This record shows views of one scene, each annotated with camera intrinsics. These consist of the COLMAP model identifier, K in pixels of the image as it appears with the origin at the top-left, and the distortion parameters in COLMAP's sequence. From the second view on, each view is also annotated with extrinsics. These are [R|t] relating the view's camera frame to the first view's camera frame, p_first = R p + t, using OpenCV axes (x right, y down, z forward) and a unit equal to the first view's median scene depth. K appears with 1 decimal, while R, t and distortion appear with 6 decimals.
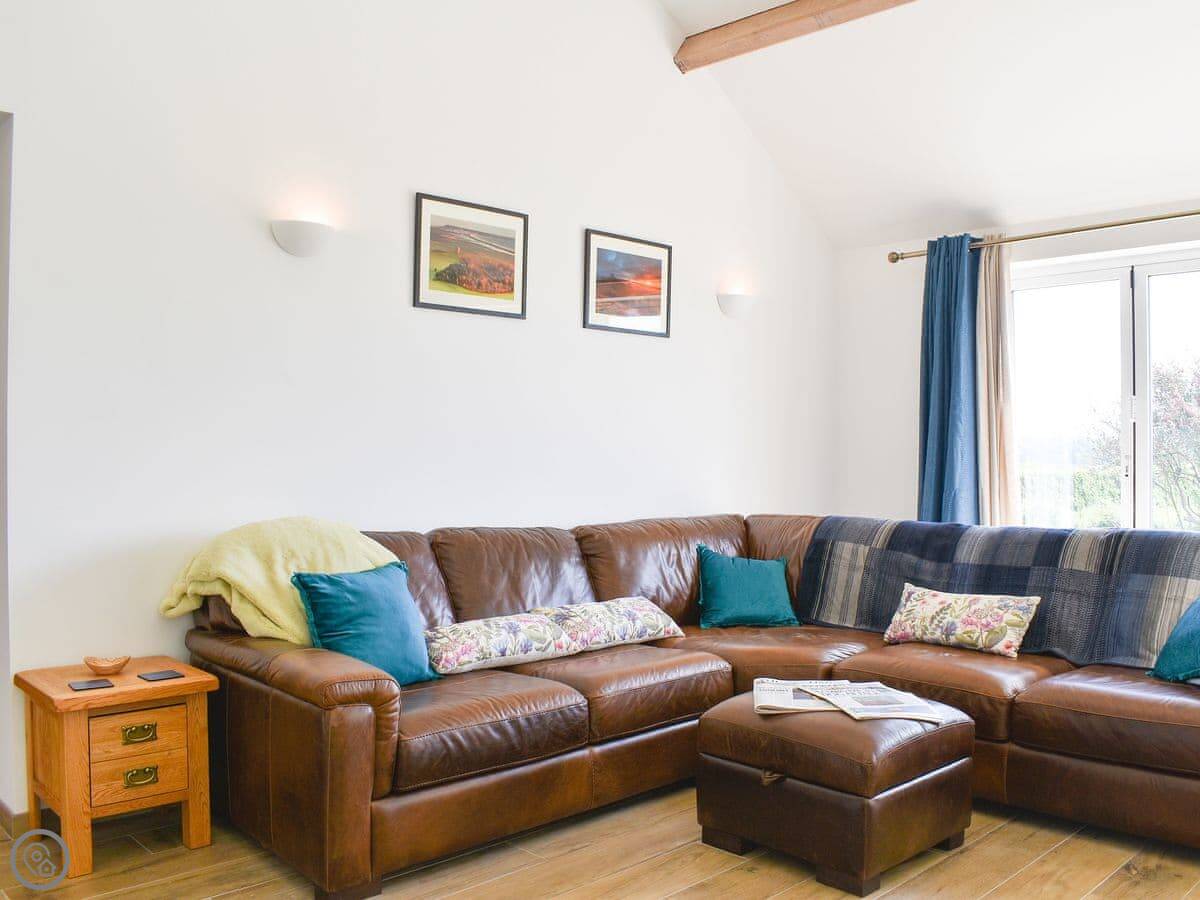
lens RADIAL K [[1047.9, 0, 608.5], [0, 1047.9, 453.0], [0, 0, 1]] dist [-0.097128, 0.024637]
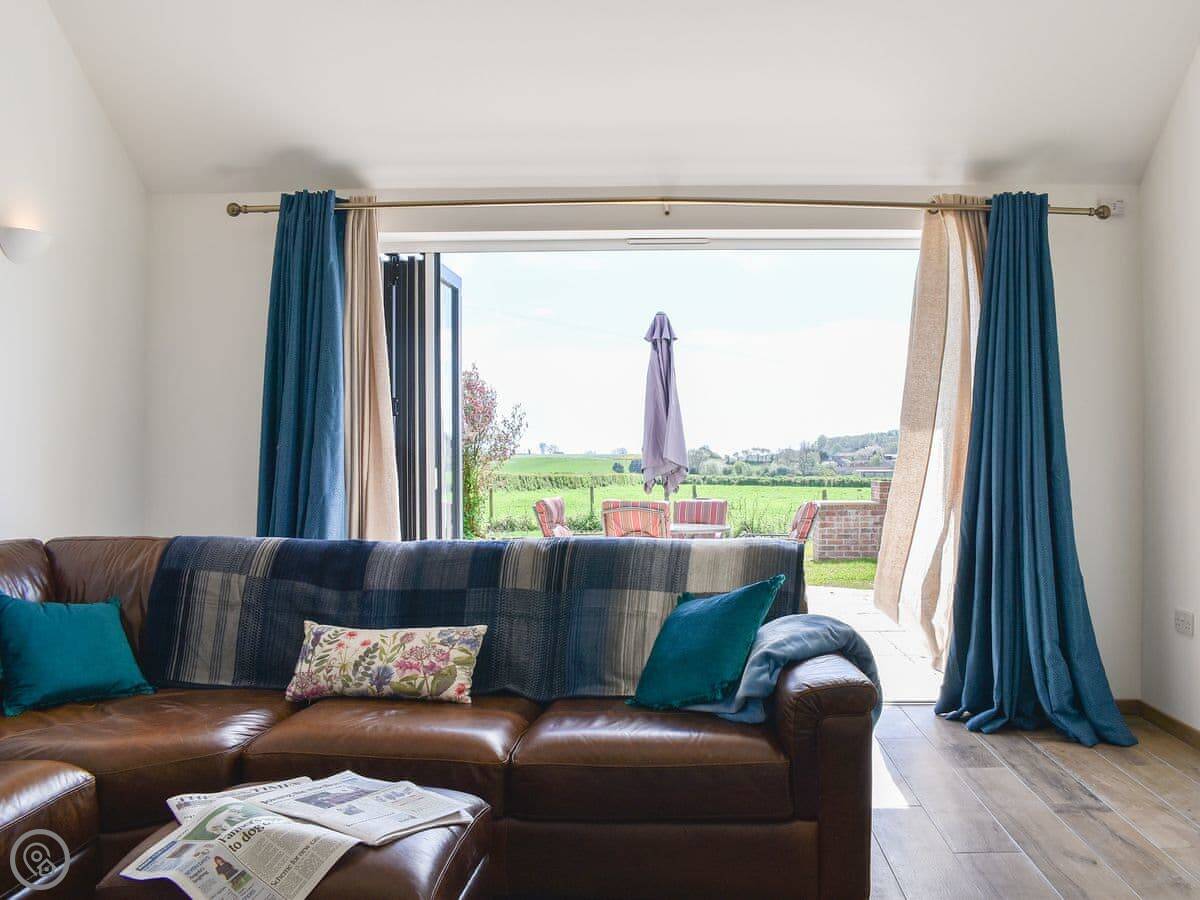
lens RADIAL K [[1047.9, 0, 633.3], [0, 1047.9, 444.1], [0, 0, 1]] dist [-0.097128, 0.024637]
pose [[0.716355, 0.006178, 0.697709, -0.079785], [-0.001315, 0.999971, -0.007504, -0.000786], [-0.697735, 0.004458, 0.716342, 0.285599]]
